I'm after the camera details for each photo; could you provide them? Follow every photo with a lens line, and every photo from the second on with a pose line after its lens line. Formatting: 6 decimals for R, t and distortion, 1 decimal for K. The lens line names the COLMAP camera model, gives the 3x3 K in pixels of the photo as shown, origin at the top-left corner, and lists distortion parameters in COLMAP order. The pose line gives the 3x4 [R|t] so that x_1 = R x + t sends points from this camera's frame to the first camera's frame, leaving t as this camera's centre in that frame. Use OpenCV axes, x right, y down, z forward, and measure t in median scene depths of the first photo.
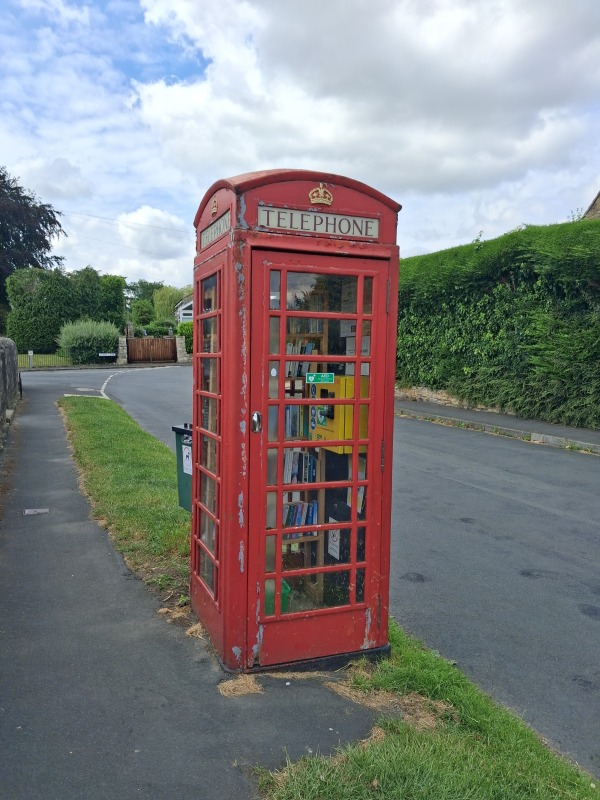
lens RADIAL K [[625.9, 0, 283.3], [0, 625.9, 392.4], [0, 0, 1]] dist [-0.057085, 0.005658]
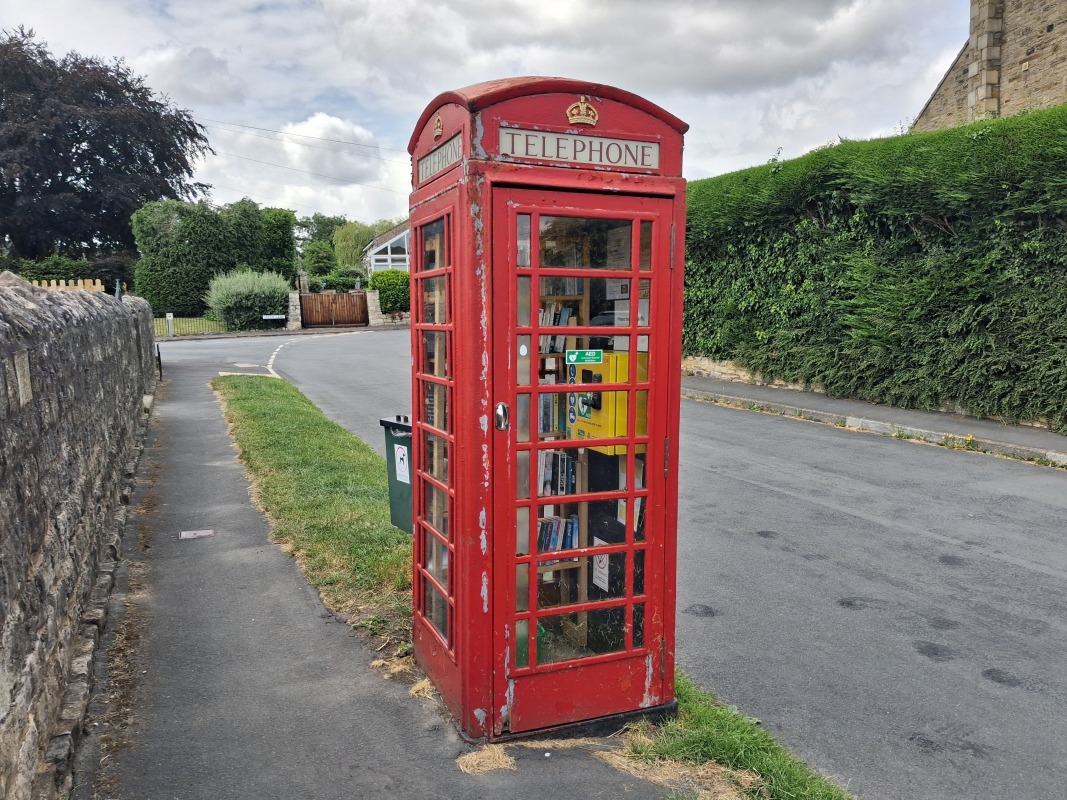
lens RADIAL K [[837.7, 0, 533.5], [0, 837.7, 400.0], [0, 0, 1]] dist [-0.053536, -0.006668]
pose [[0.999508, -0.015291, 0.027367, -0.021120], [0.014074, 0.998927, 0.044121, -0.010970], [-0.028012, -0.043714, 0.998651, -0.008533]]
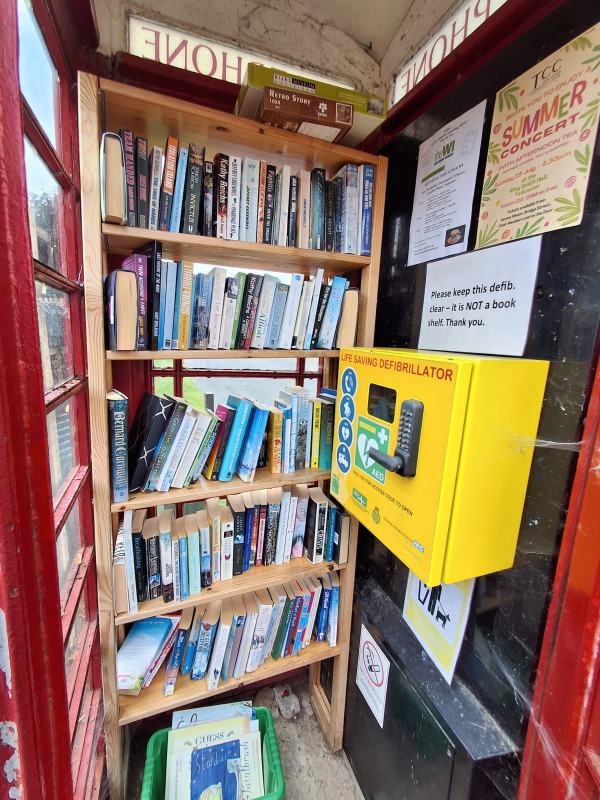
lens RADIAL K [[360.4, 0, 300.0], [0, 360.4, 400.0], [0, 0, 1]] dist [-0.000014, 0.000002]
pose [[0.999423, 0.032551, 0.009672, 0.010593], [-0.033526, 0.991120, 0.128674, -0.017855], [-0.005398, -0.128924, 0.991640, 0.597682]]
